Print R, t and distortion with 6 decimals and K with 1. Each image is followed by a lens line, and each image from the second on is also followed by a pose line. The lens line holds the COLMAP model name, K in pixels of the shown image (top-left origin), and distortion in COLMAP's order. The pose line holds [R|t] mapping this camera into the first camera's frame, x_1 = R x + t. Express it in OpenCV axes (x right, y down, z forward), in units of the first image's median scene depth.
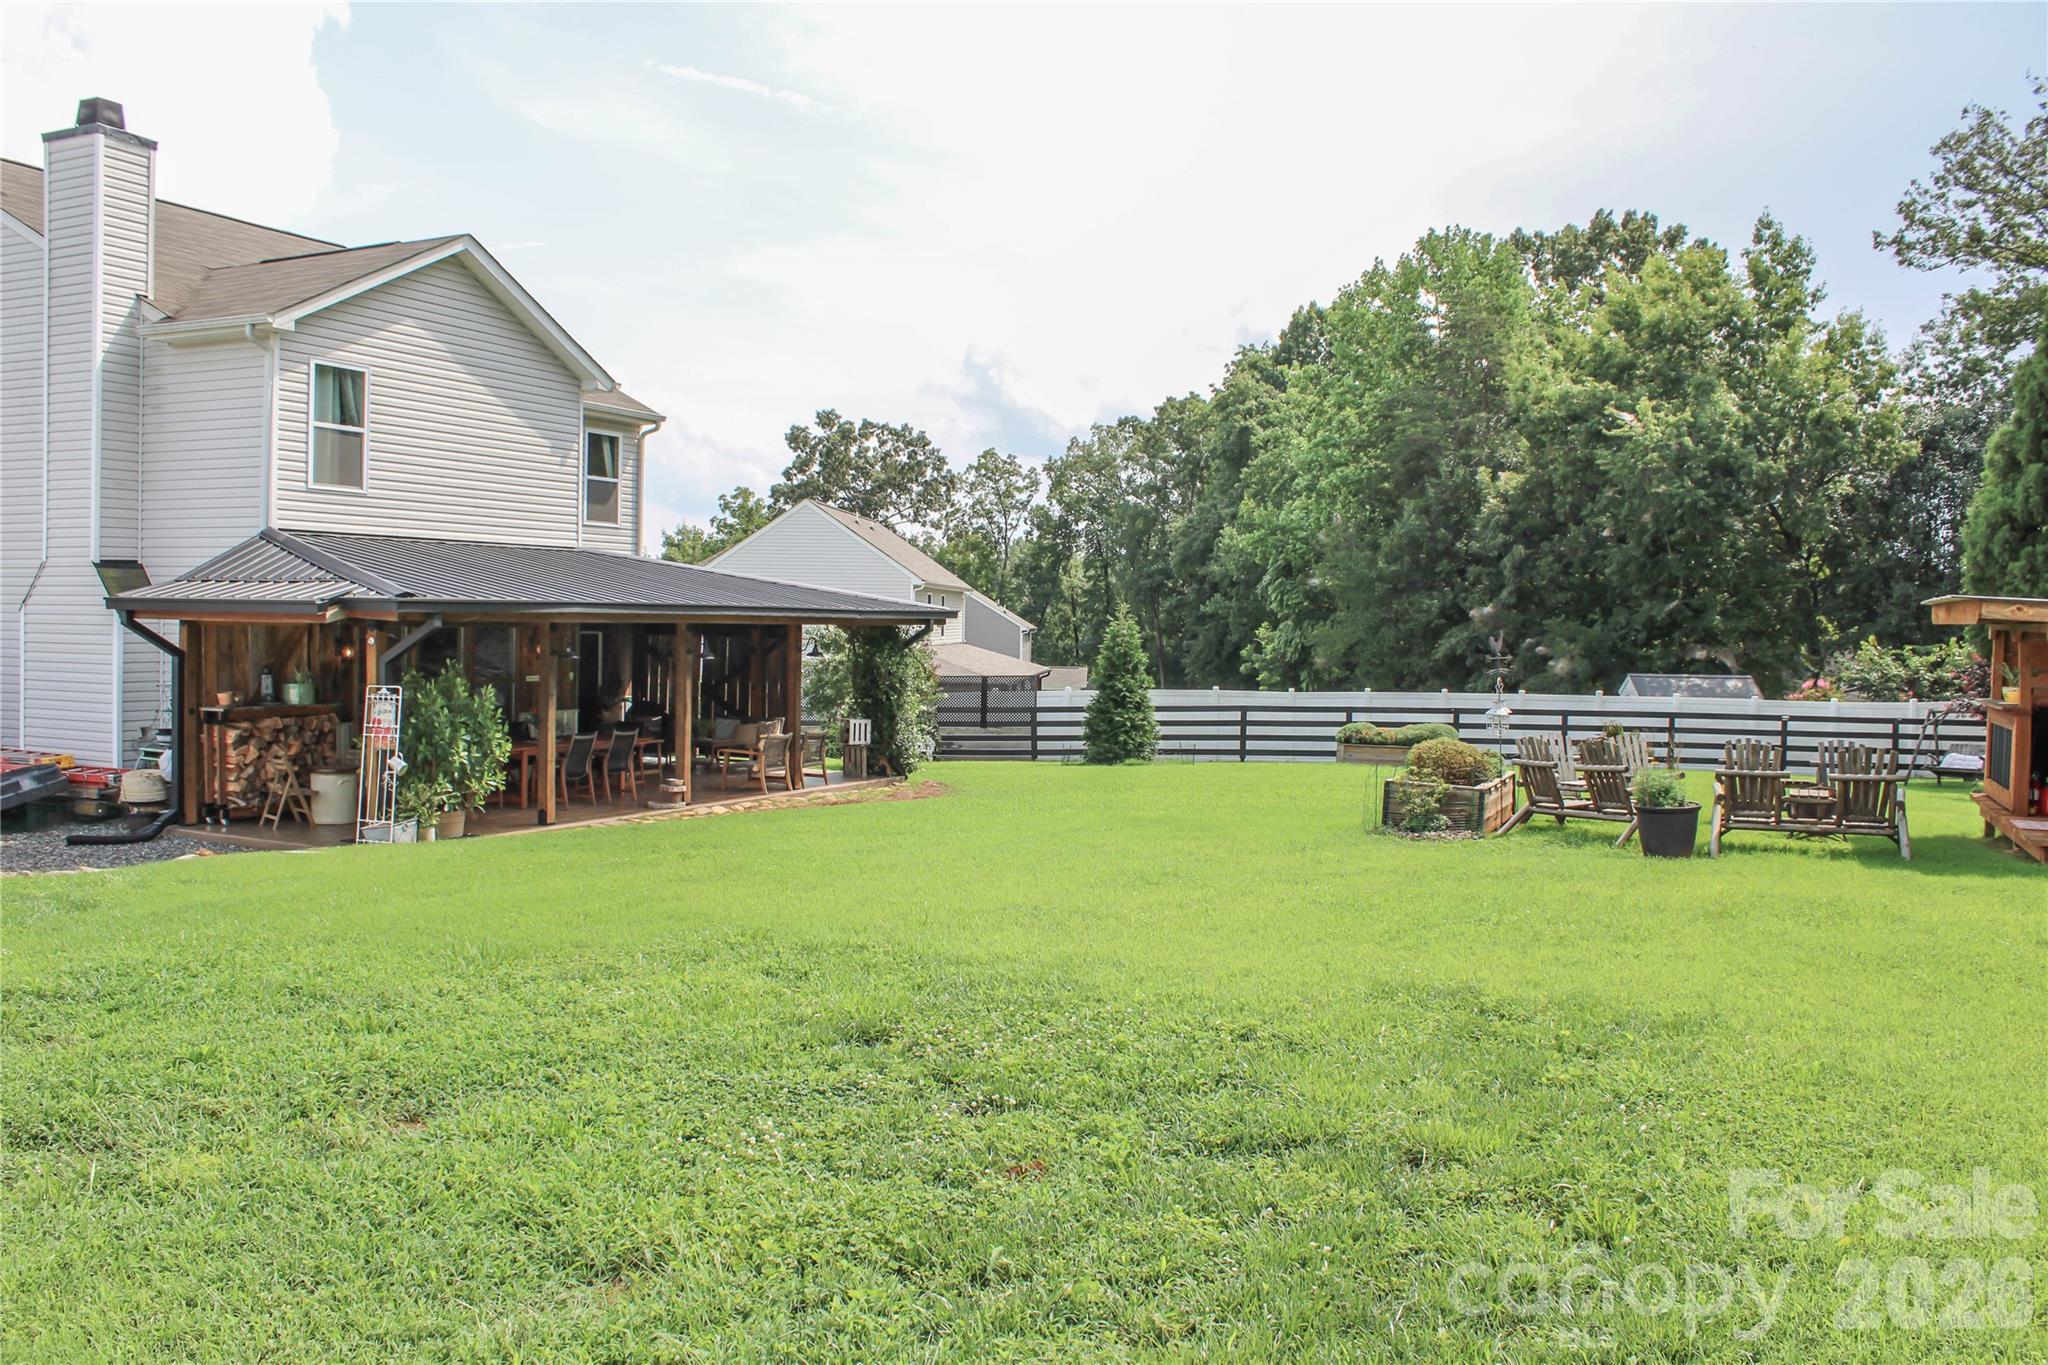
lens RADIAL K [[1728.8, 0, 957.6], [0, 1728.8, 715.4], [0, 0, 1]] dist [-0.153674, 0.147933]
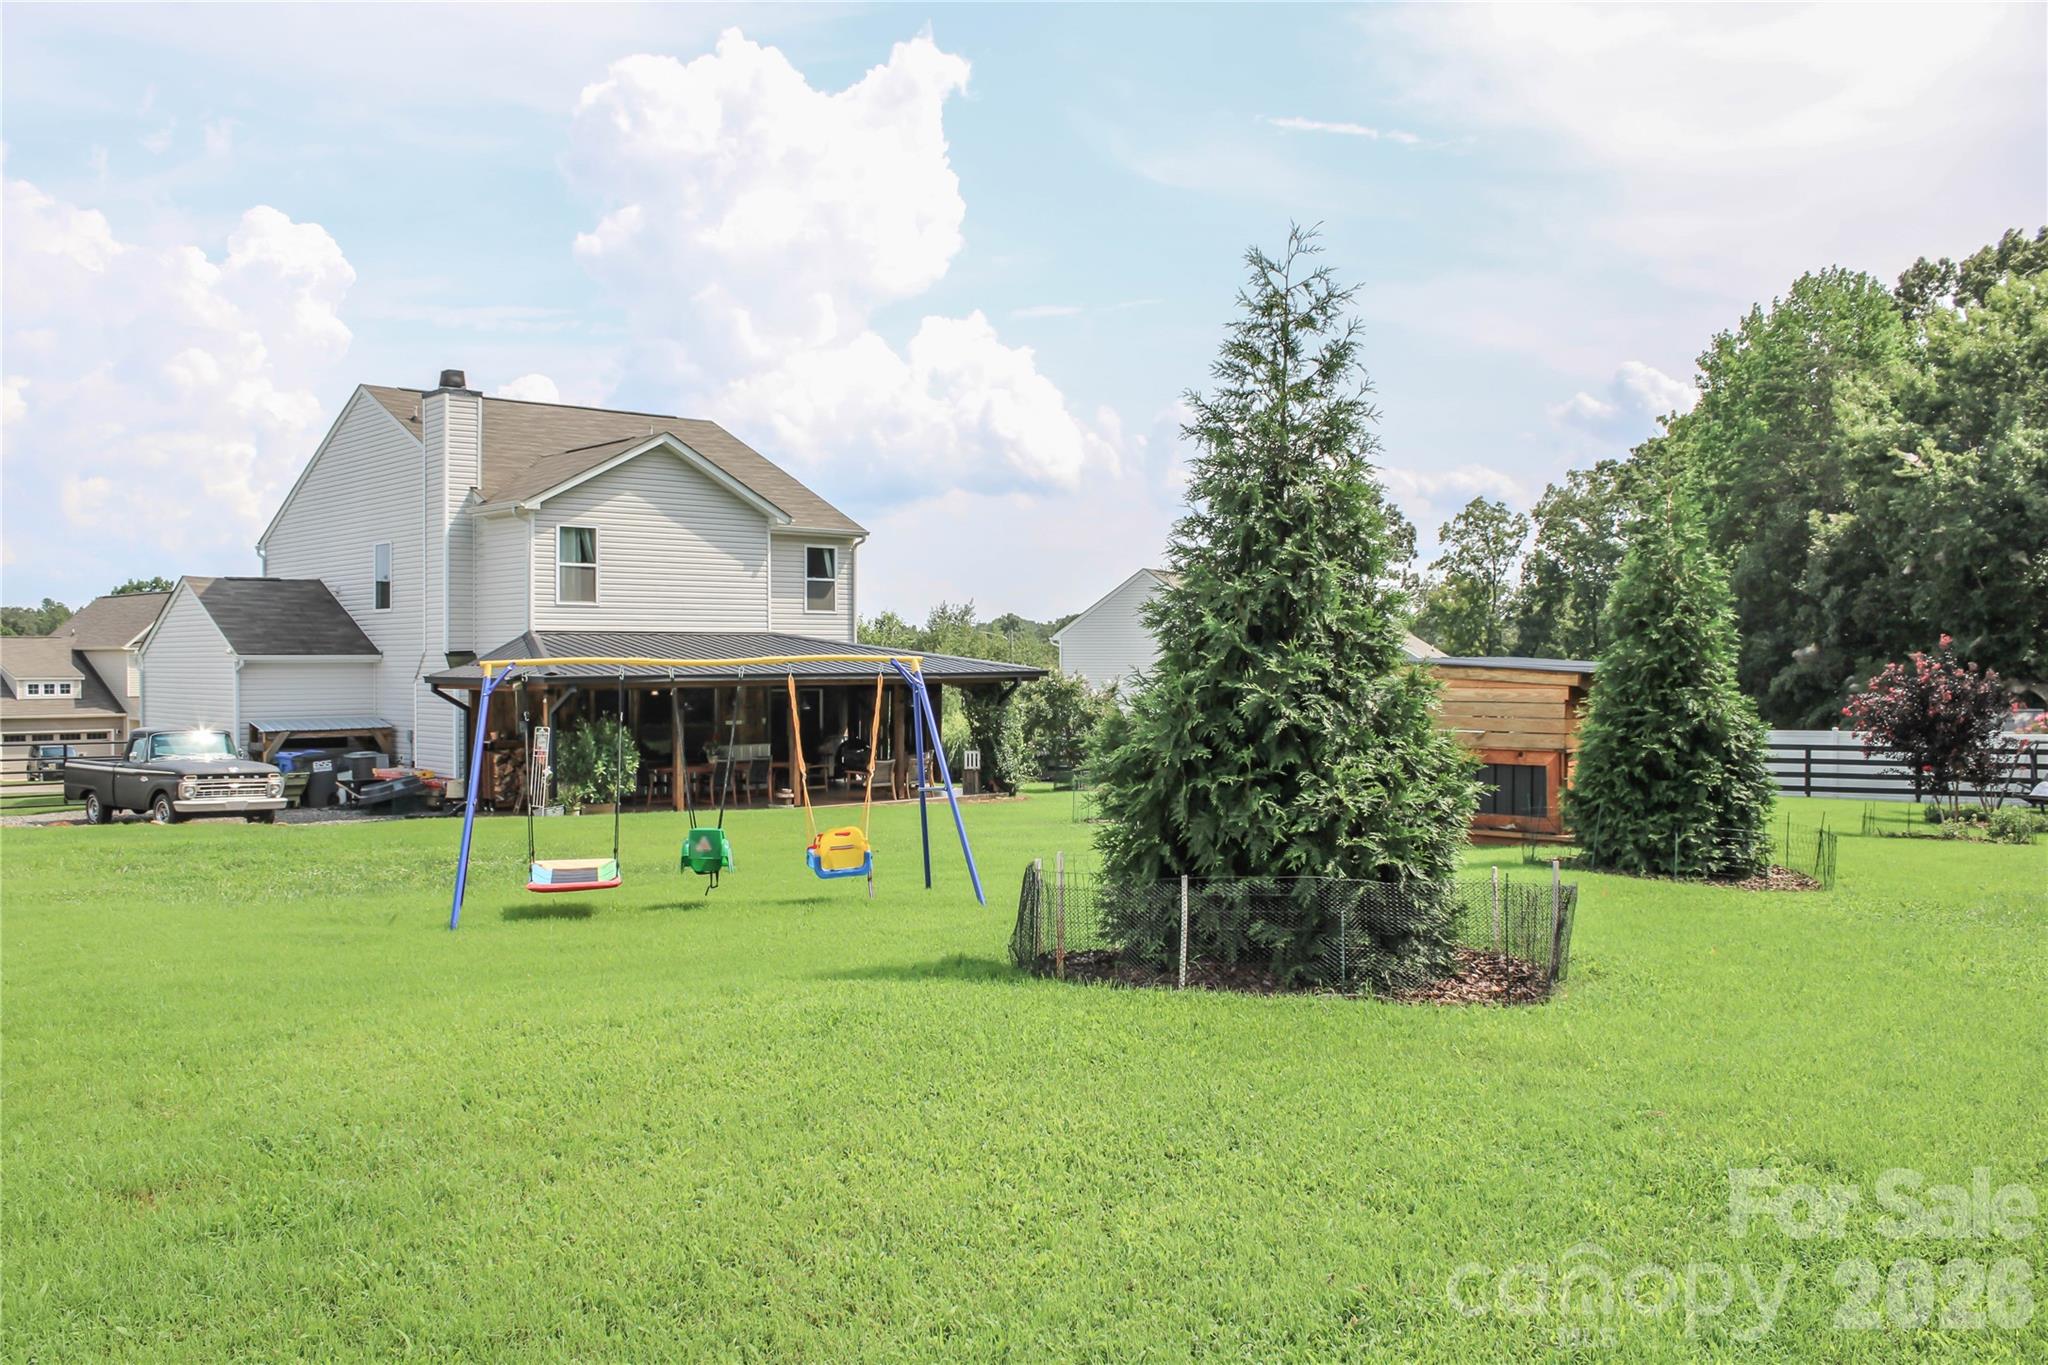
lens RADIAL K [[1728.8, 0, 957.6], [0, 1728.8, 715.4], [0, 0, 1]] dist [-0.153674, 0.147933]
pose [[0.931431, -0.009015, -0.363806, 0.406409], [-0.000076, 0.999688, -0.024968, 0.008248], [0.363918, 0.023284, 0.931140, -0.269427]]
